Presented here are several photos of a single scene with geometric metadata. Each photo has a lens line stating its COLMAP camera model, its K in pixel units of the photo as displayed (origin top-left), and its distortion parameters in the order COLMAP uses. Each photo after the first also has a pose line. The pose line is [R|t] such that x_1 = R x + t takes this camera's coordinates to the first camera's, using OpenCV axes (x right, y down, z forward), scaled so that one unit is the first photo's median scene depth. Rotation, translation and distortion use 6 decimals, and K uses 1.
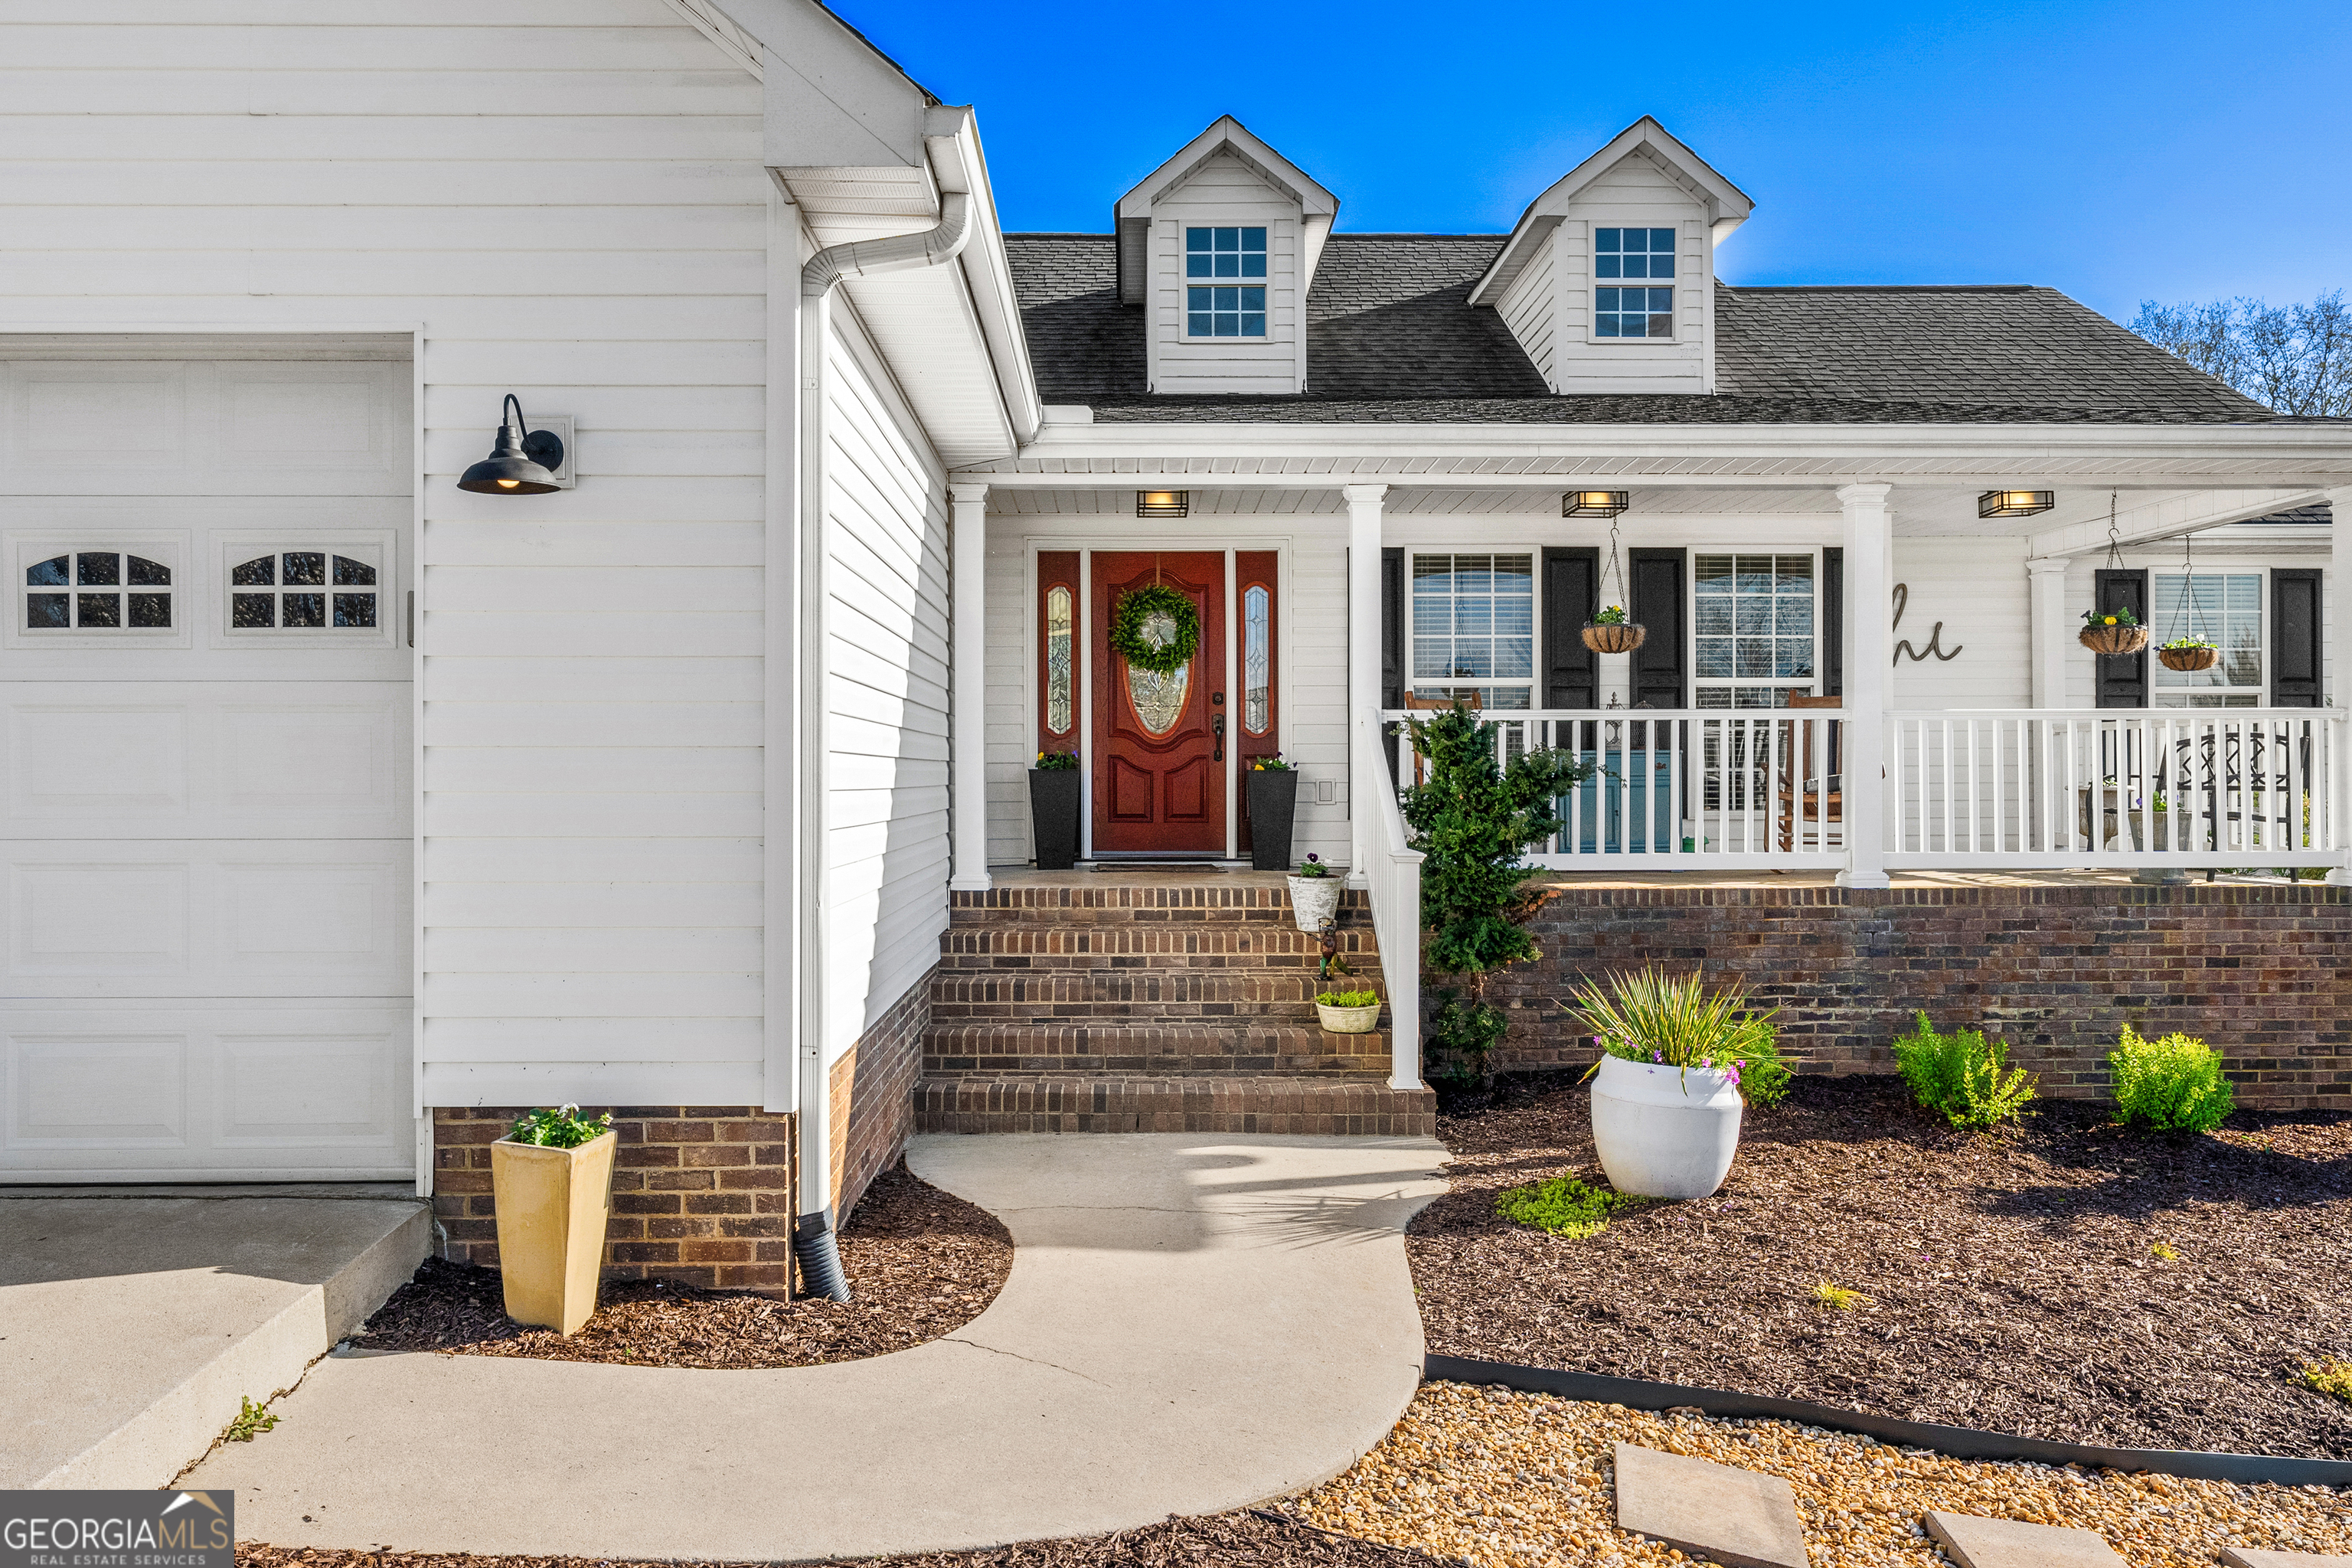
lens RADIAL K [[1632.9, 0, 1169.7], [0, 1632.9, 803.8], [0, 0, 1]] dist [-0.029635, 0.004439]
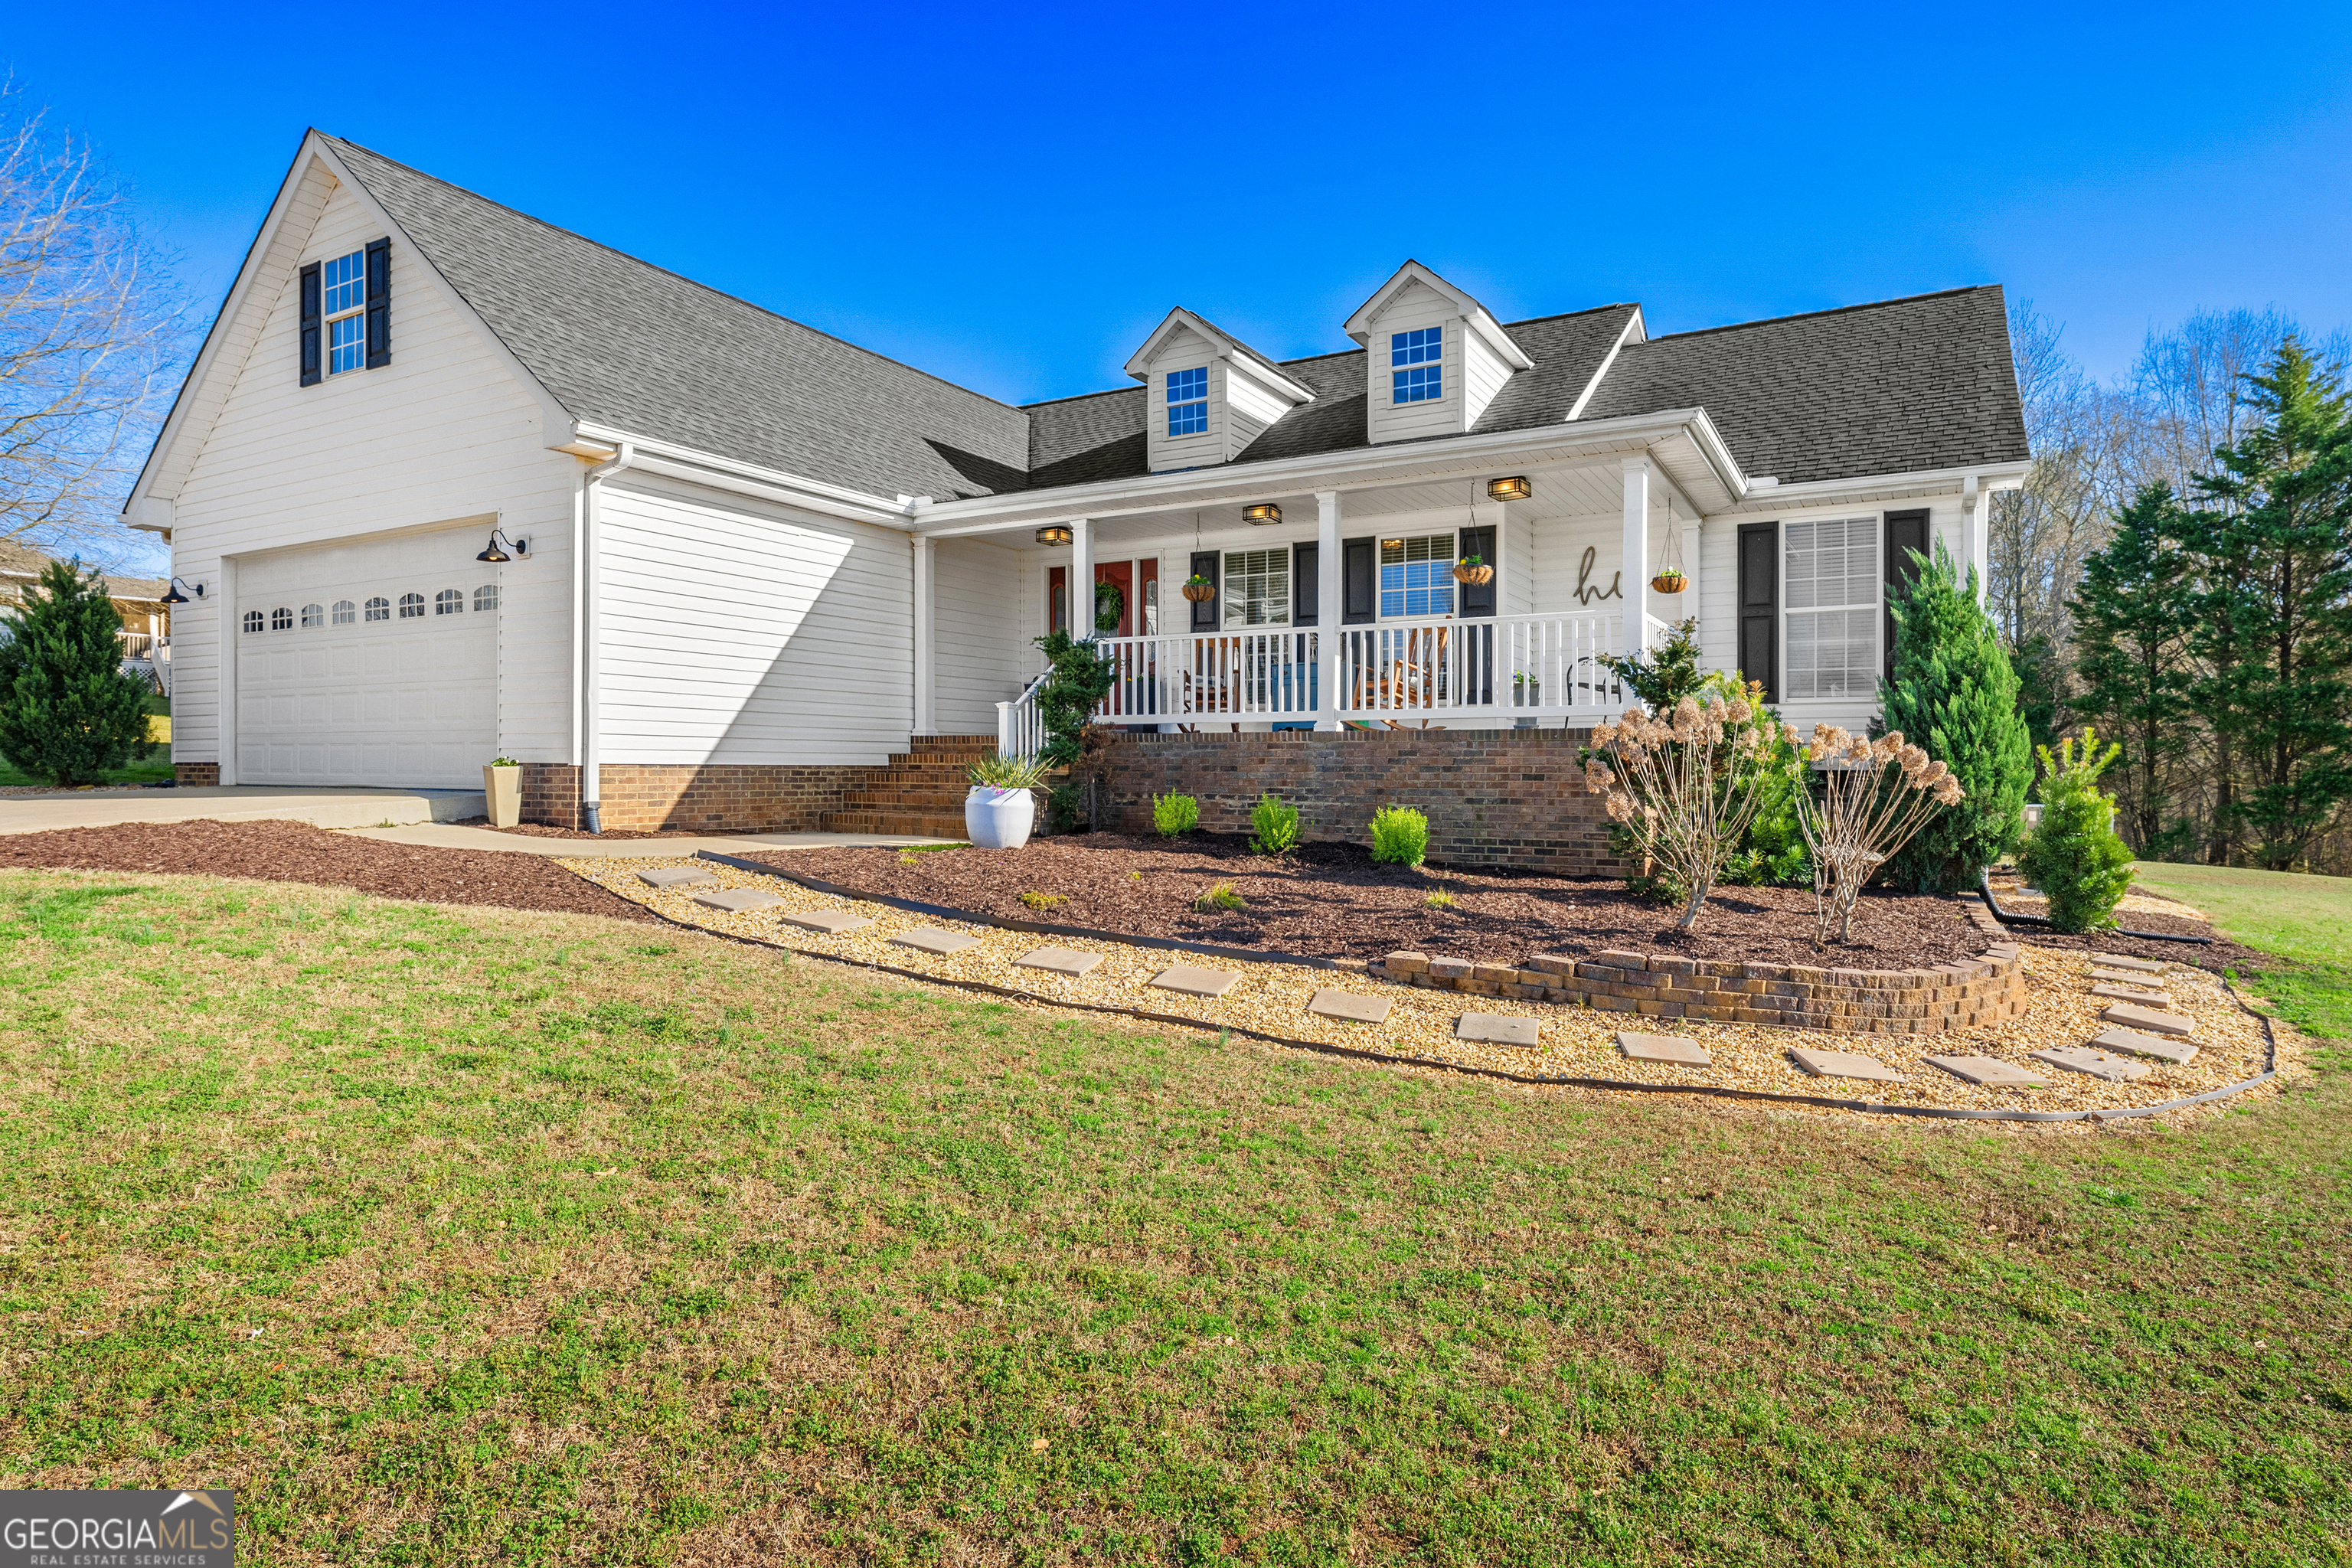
lens RADIAL K [[1335.2, 0, 1174.4], [0, 1335.2, 768.7], [0, 0, 1]] dist [-0.021492, -0.000994]
pose [[0.861237, 0.005612, -0.508172, 0.976938], [-0.007348, 0.999972, -0.001409, 0.090690], [0.508150, 0.004948, 0.861254, -0.285806]]
